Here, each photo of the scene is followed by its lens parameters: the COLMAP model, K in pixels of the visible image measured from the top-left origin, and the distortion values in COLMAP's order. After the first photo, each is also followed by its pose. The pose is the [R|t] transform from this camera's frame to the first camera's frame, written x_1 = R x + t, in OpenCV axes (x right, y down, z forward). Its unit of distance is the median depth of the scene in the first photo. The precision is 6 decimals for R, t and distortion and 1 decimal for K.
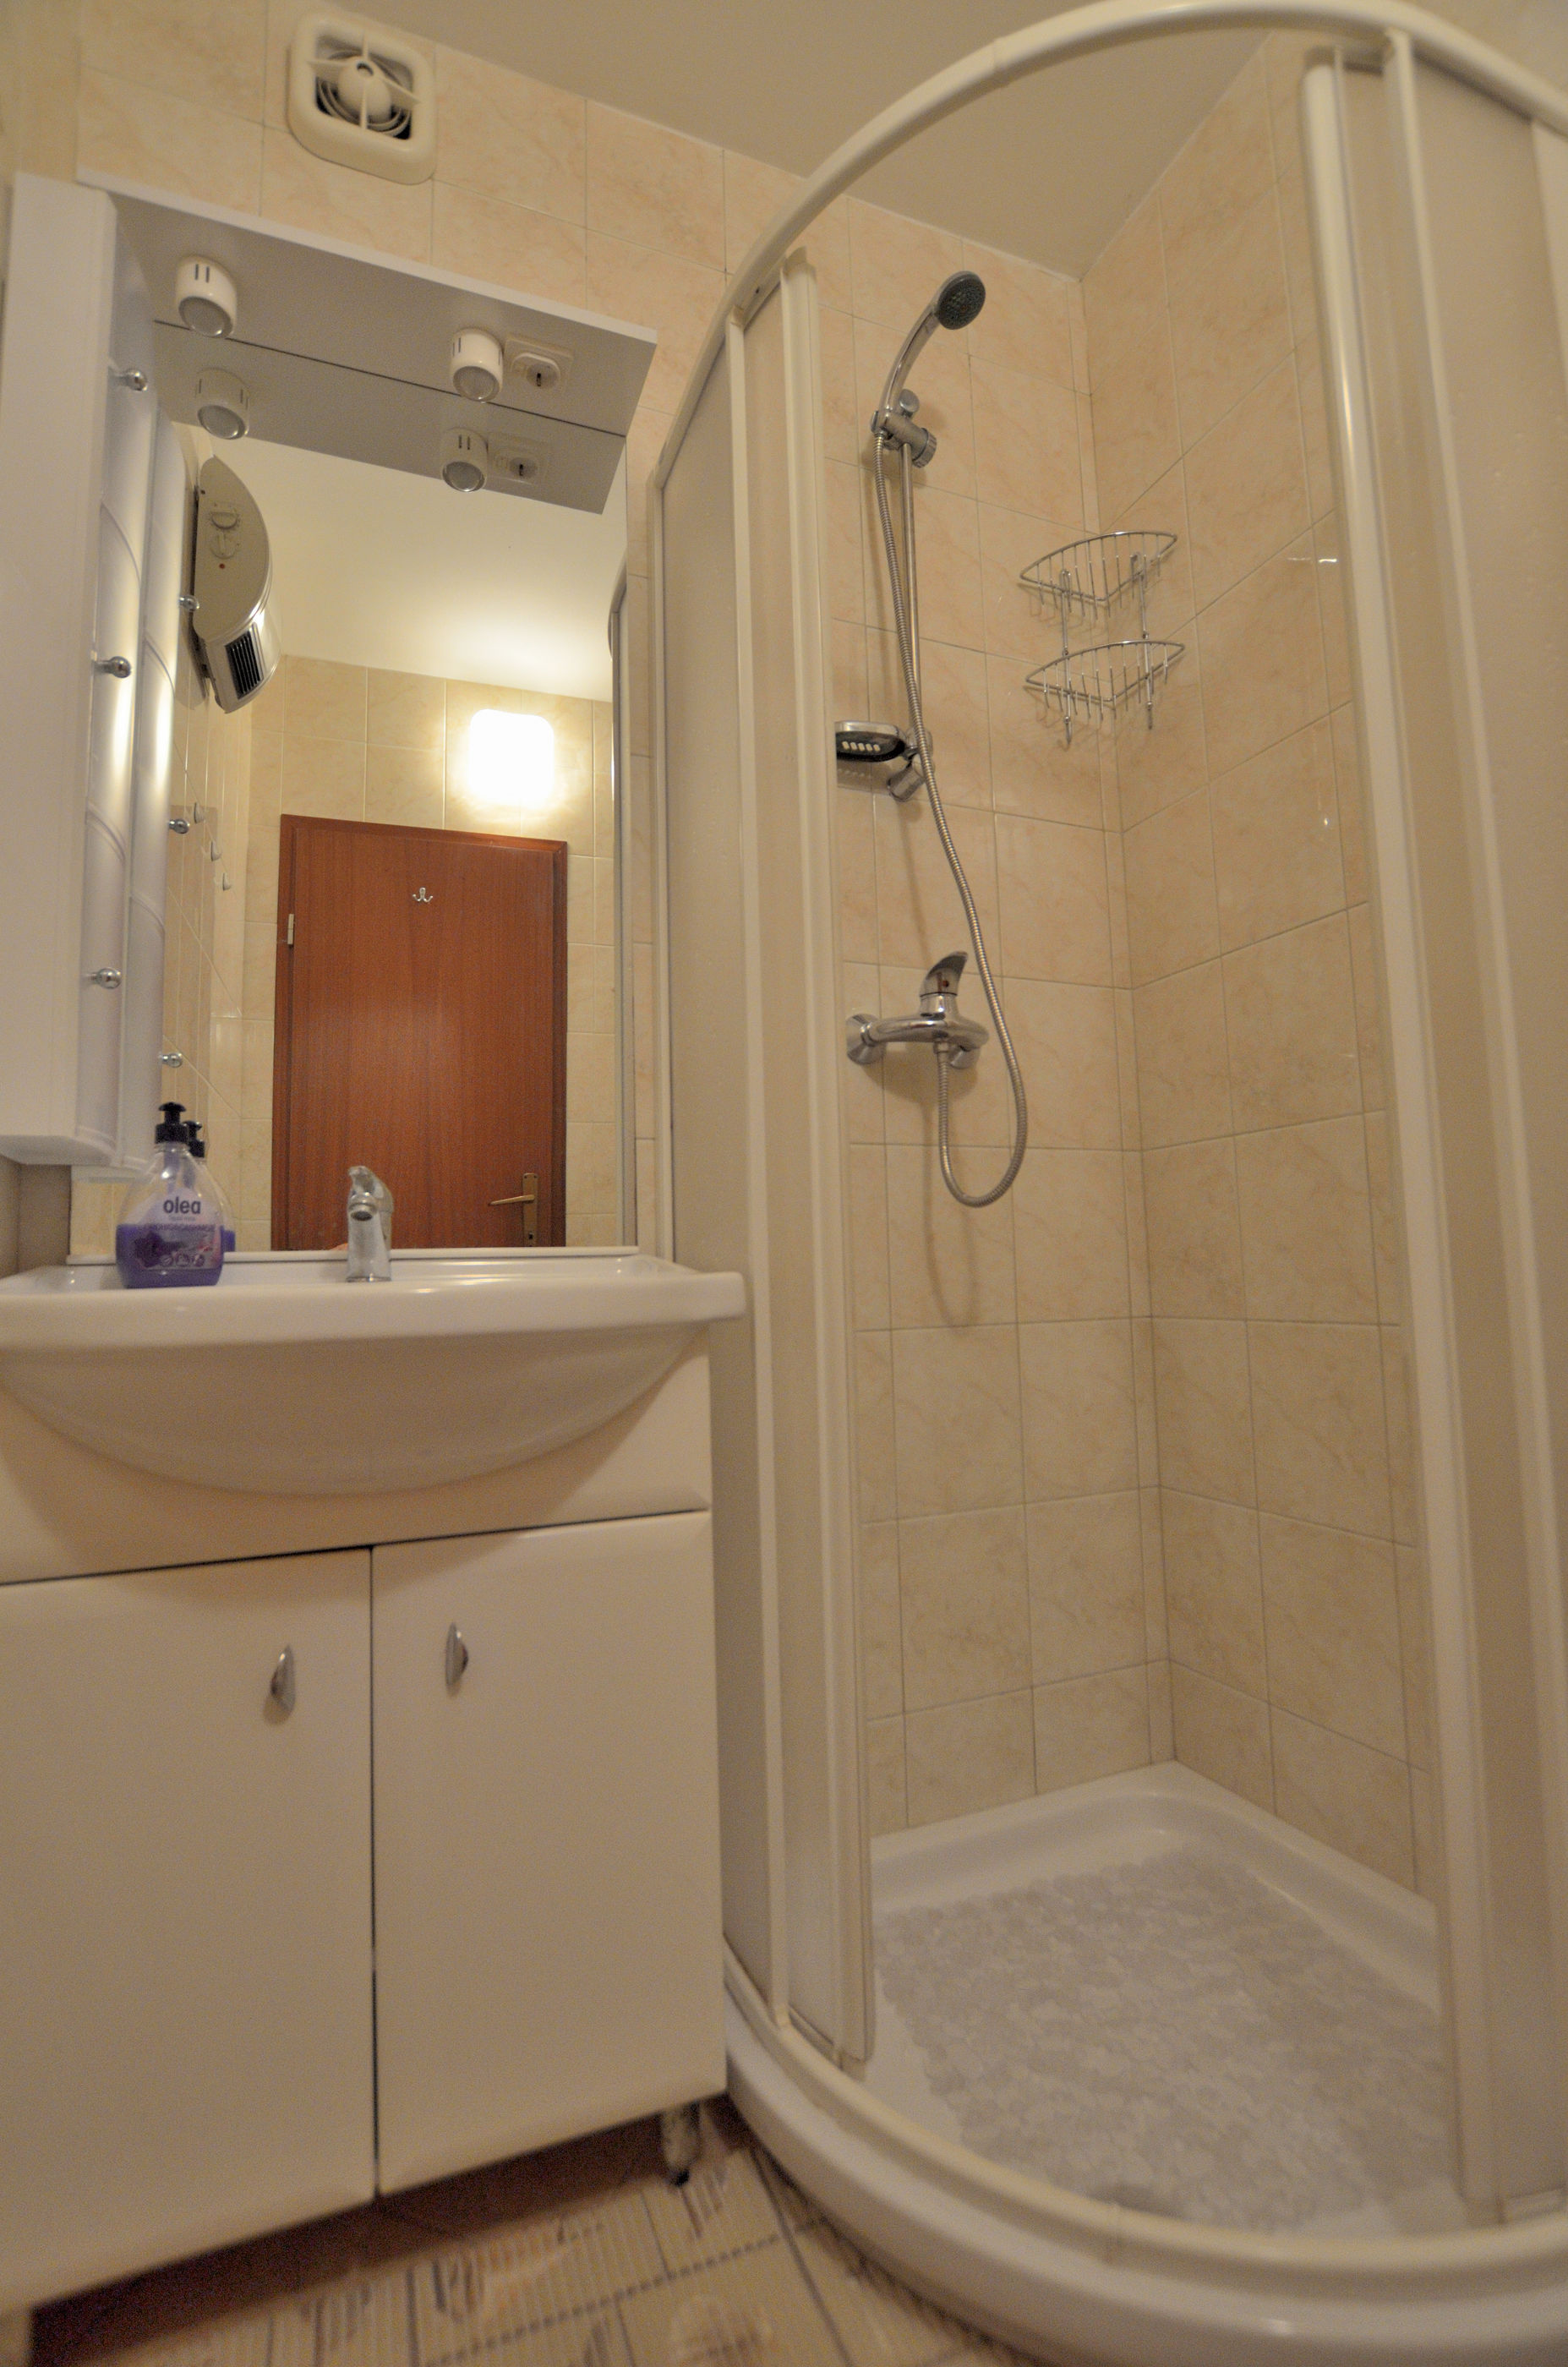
lens RADIAL K [[1051.4, 0, 784.0], [0, 1051.4, 1183.5], [0, 0, 1]] dist [-0.025849, 0.001544]
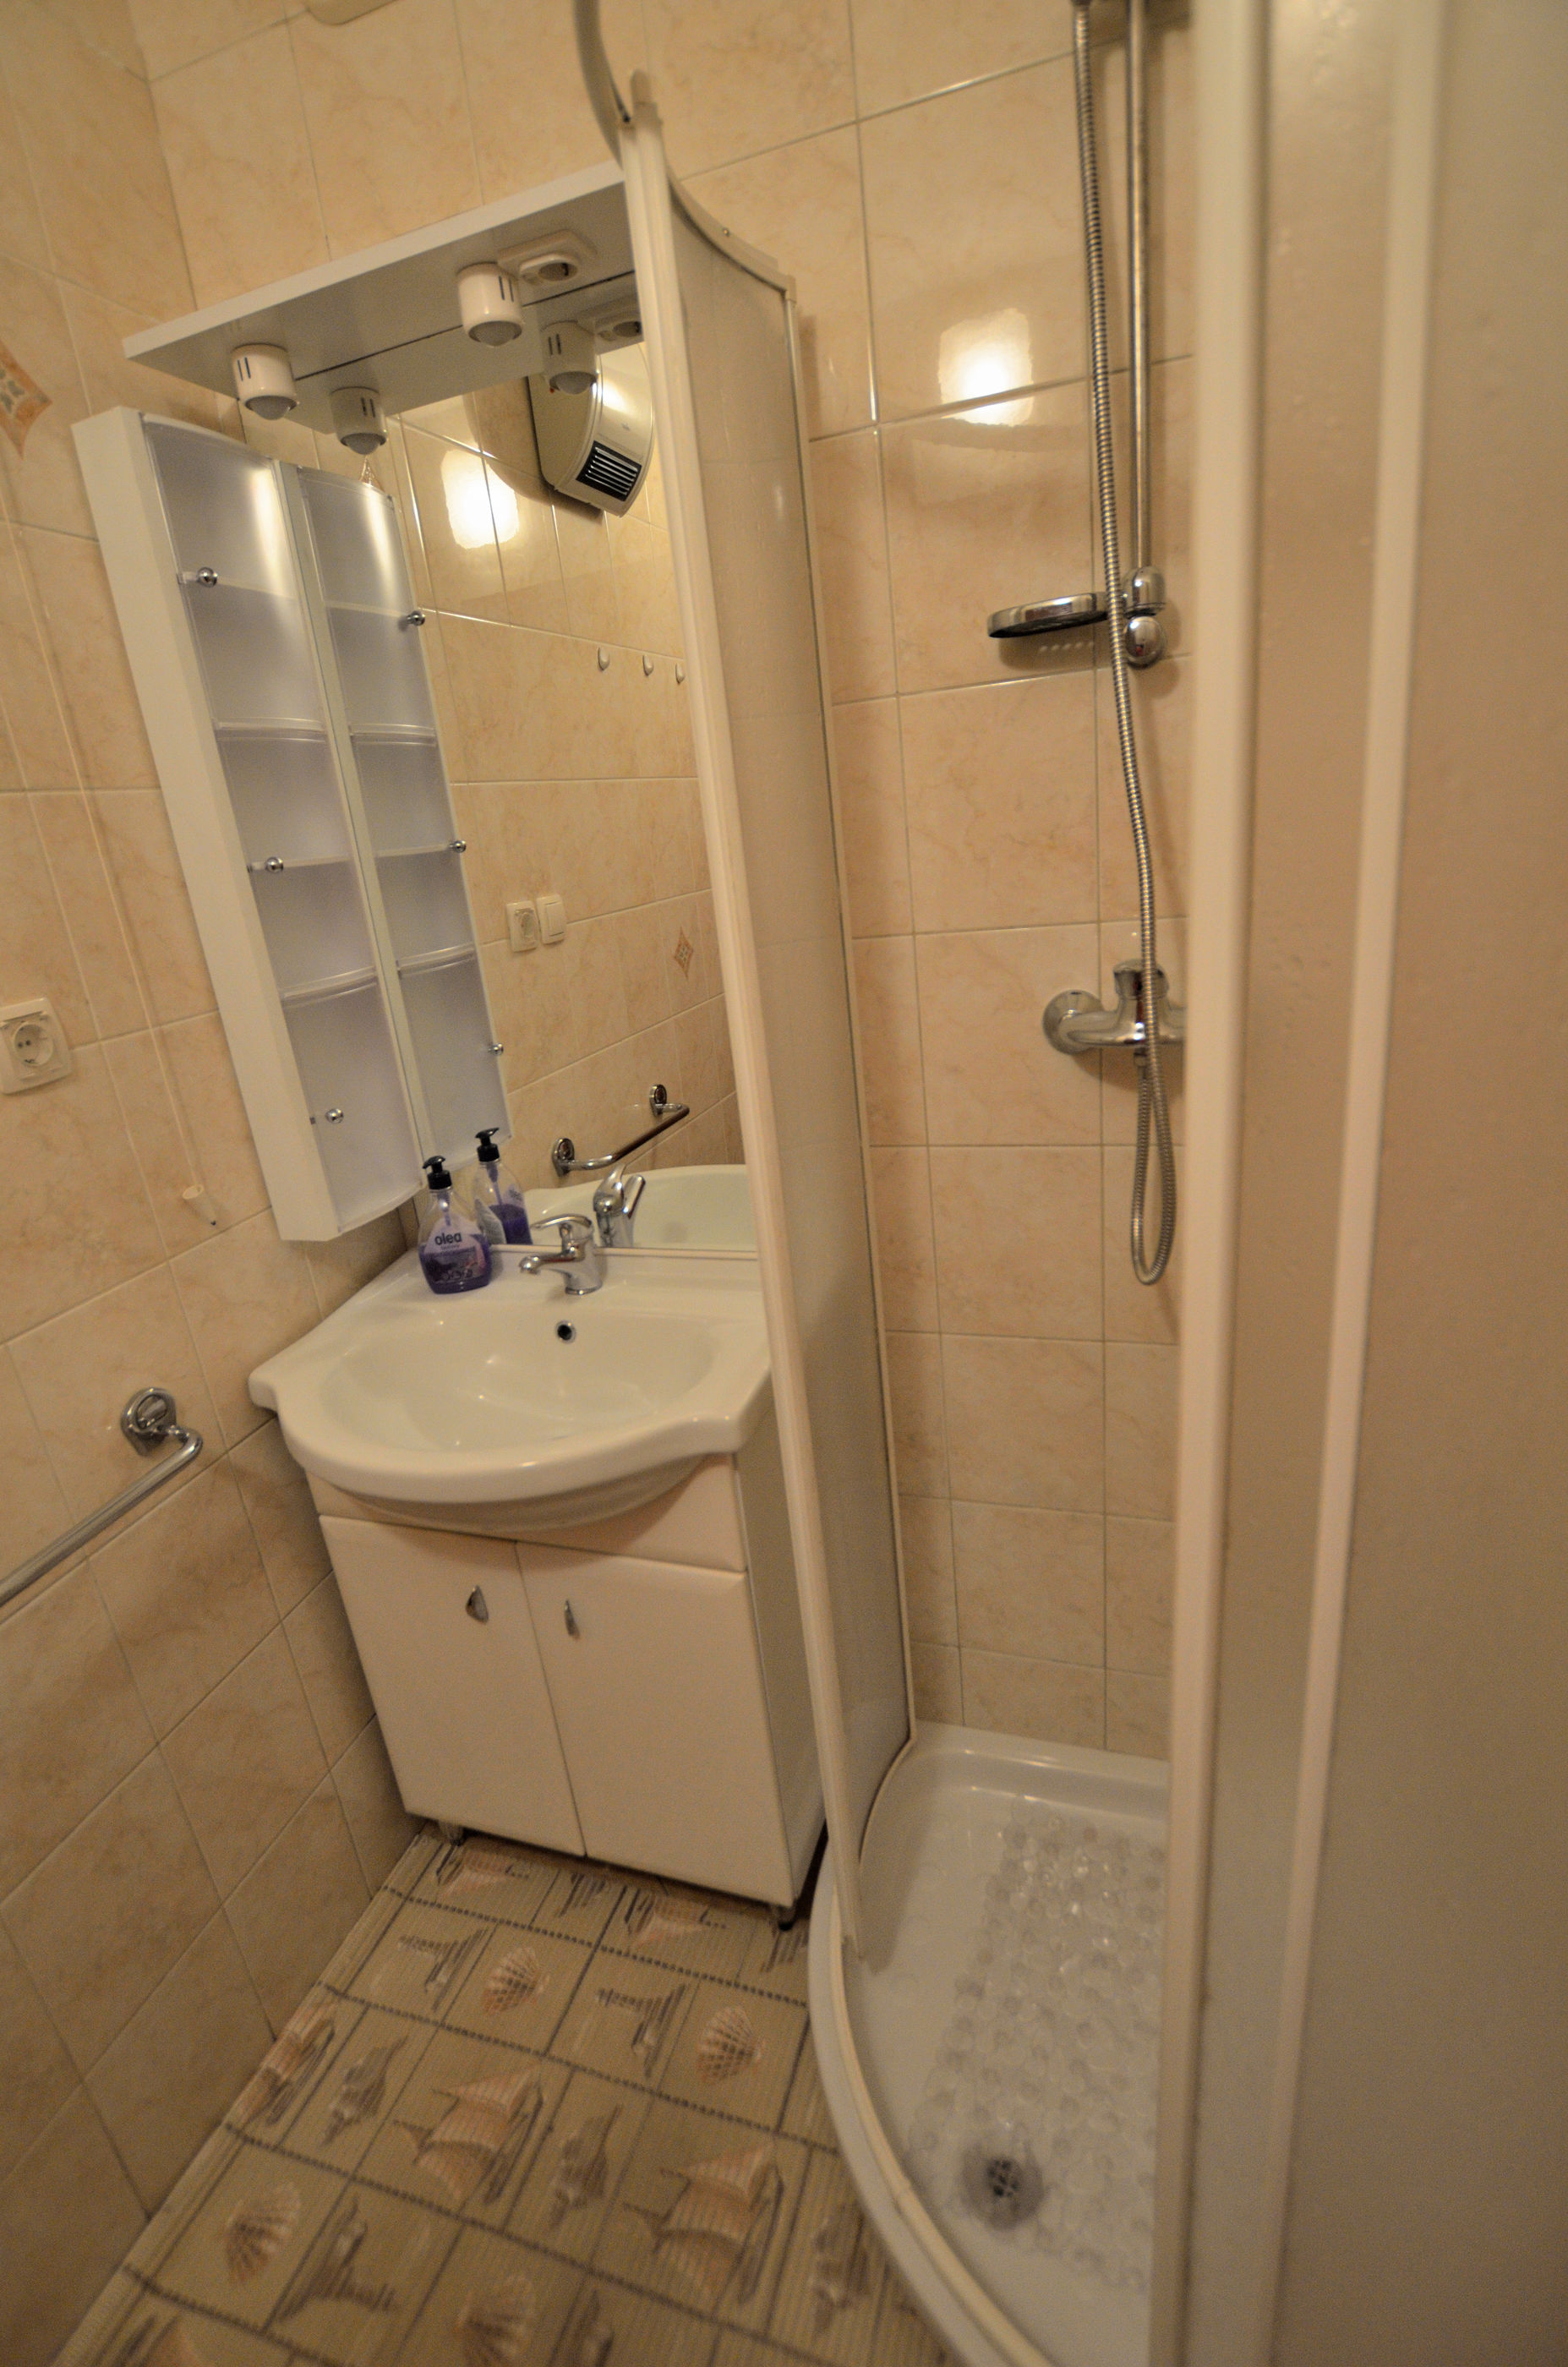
lens RADIAL K [[1098.7, 0, 784.0], [0, 1098.7, 1183.5], [0, 0, 1]] dist [-0.020548, 0.000056]
pose [[0.762748, 0.158706, -0.626920, 0.685083], [0.135465, 0.908702, 0.394854, -0.584364], [0.632349, -0.386100, 0.671611, 0.363377]]
